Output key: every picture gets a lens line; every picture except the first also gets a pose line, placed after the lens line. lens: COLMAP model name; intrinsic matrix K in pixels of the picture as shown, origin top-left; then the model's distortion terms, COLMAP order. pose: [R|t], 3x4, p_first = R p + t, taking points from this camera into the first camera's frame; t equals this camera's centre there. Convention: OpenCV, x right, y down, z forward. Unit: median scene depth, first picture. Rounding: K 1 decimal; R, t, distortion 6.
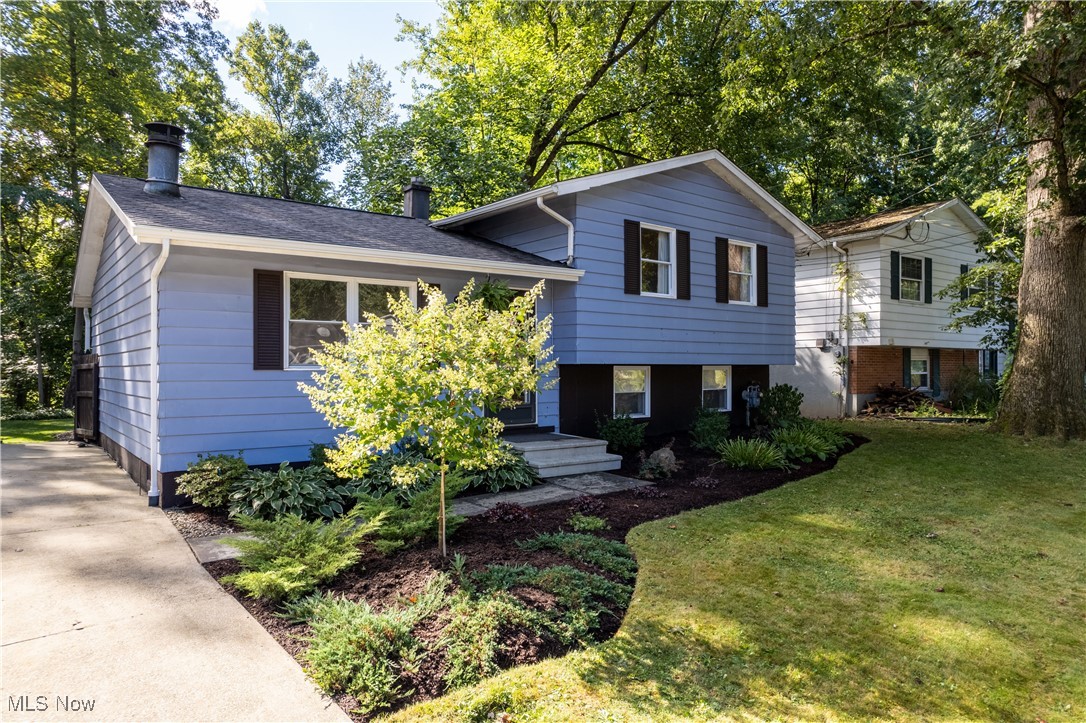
lens RADIAL K [[700.3, 0, 543.6], [0, 700.3, 363.8], [0, 0, 1]] dist [-0.076512, 0.066761]
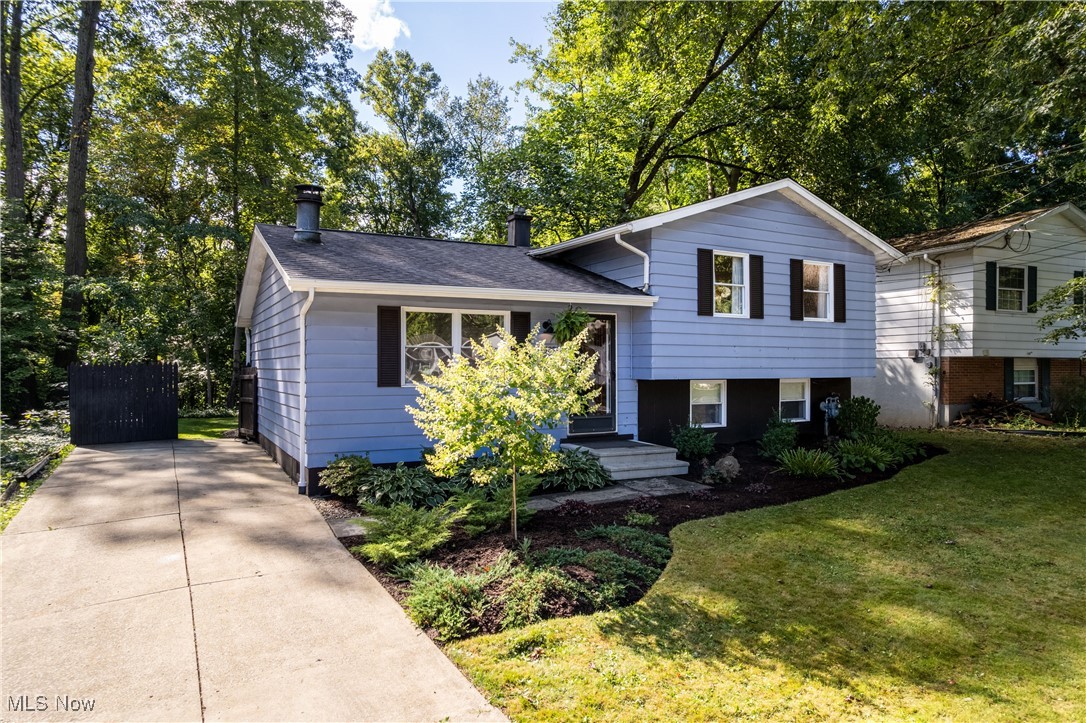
lens RADIAL K [[700.3, 0, 542.8], [0, 700.3, 364.0], [0, 0, 1]] dist [-0.076512, 0.066761]
pose [[0.985068, 0.000865, -0.172161, 0.059039], [-0.000601, 0.999999, 0.001584, -0.023111], [0.172162, -0.001457, 0.985067, -0.120272]]
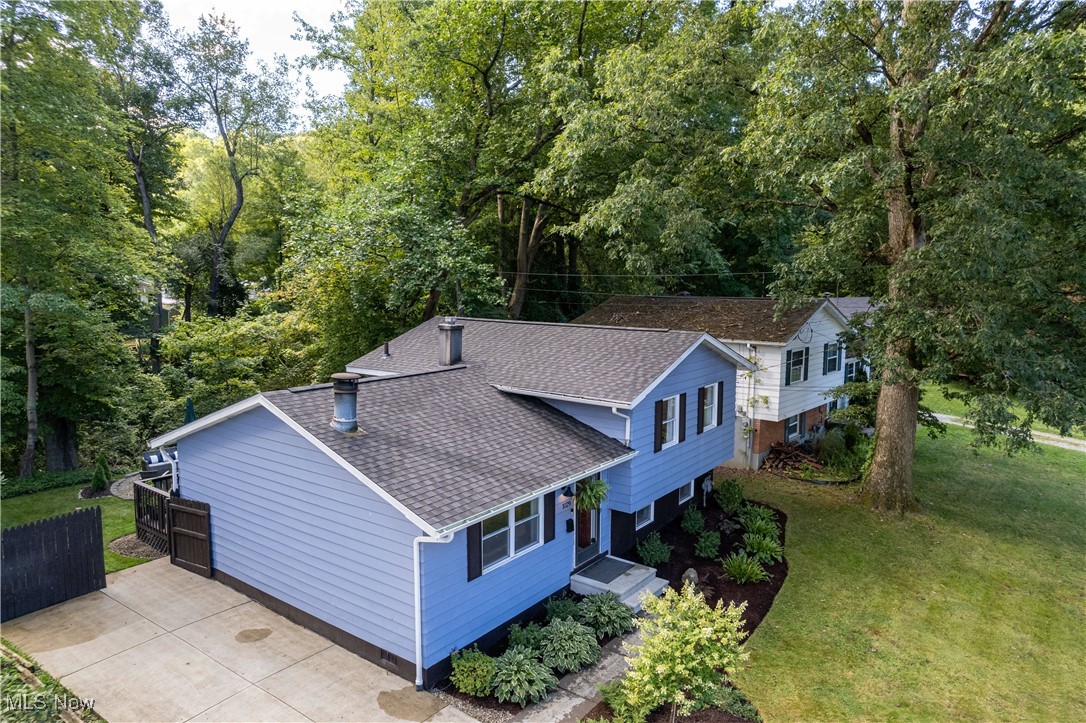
lens RADIAL K [[700.3, 0, 543.7], [0, 700.3, 359.8], [0, 0, 1]] dist [-0.076512, 0.066761]
pose [[0.964588, -0.028505, 0.262215, -0.425855], [-0.003646, 0.992607, 0.121319, -0.421253], [-0.263735, -0.117979, 0.957353, -0.244282]]
